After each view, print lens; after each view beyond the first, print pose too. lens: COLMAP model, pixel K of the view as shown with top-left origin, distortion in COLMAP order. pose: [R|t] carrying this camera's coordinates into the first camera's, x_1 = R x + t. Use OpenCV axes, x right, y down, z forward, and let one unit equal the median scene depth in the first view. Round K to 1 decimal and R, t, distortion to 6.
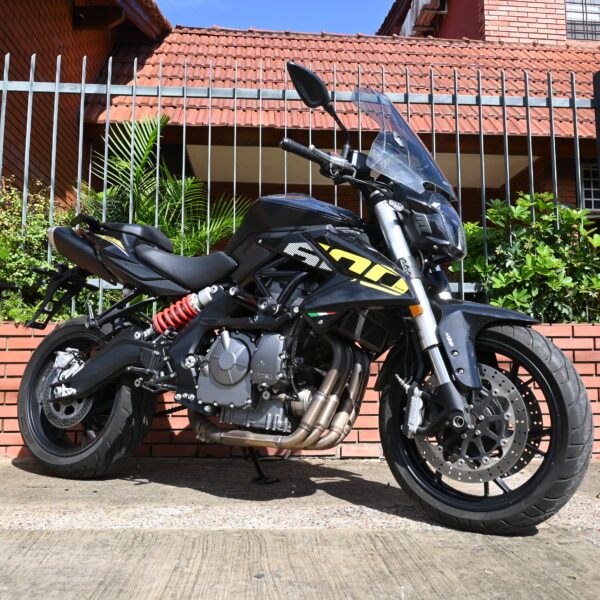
lens RADIAL K [[611.8, 0, 300.0], [0, 611.8, 300.0], [0, 0, 1]] dist [-0.007411, -0.007381]
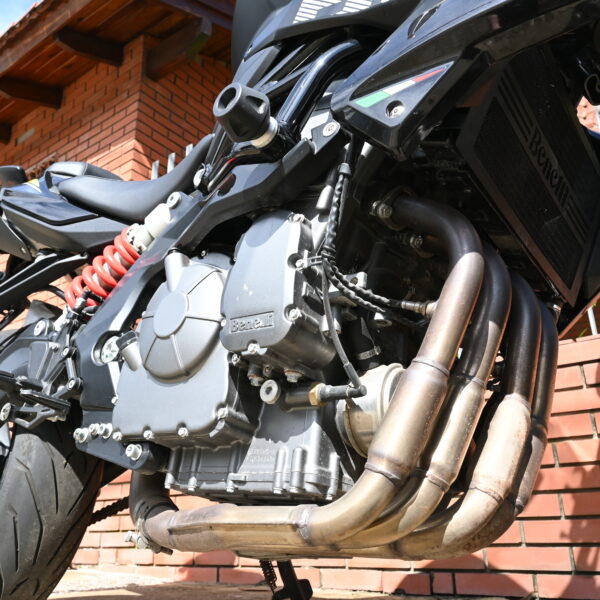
lens RADIAL K [[611.8, 0, 300.0], [0, 611.8, 300.0], [0, 0, 1]] dist [-0.007411, -0.007381]
pose [[0.979970, -0.098371, -0.173152, 0.028517], [0.054613, 0.968898, -0.241358, 0.191481], [0.191509, 0.227067, 0.954864, 0.656833]]
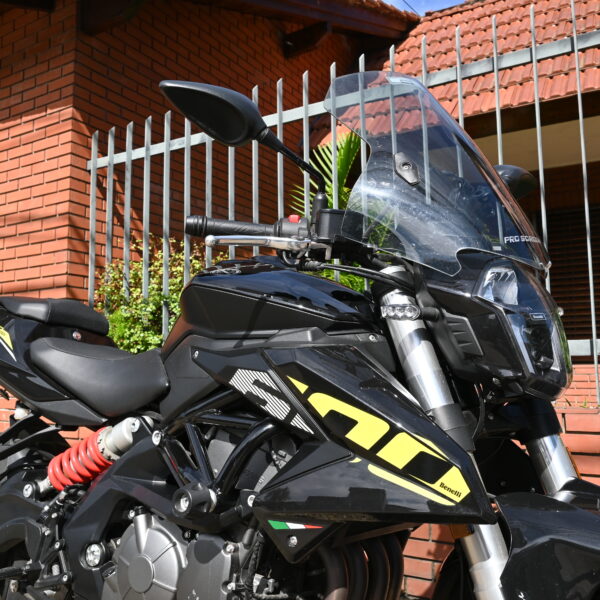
lens RADIAL K [[611.8, 0, 300.0], [0, 611.8, 300.0], [0, 0, 1]] dist [-0.007411, -0.007381]
pose [[0.995386, -0.031333, -0.090688, 0.084805], [0.032238, 0.999444, 0.008536, -0.153624], [0.090370, -0.011421, 0.995843, 0.469753]]
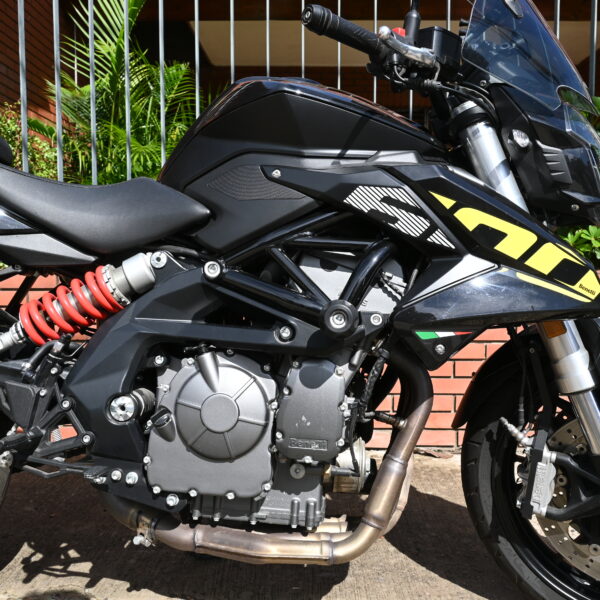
lens RADIAL K [[611.8, 0, 300.0], [0, 611.8, 300.0], [0, 0, 1]] dist [-0.007411, -0.007381]
pose [[0.916126, -0.033755, 0.399466, -0.262745], [-0.037318, 0.984942, 0.168812, -0.082533], [-0.399149, -0.169560, 0.901071, 0.543423]]
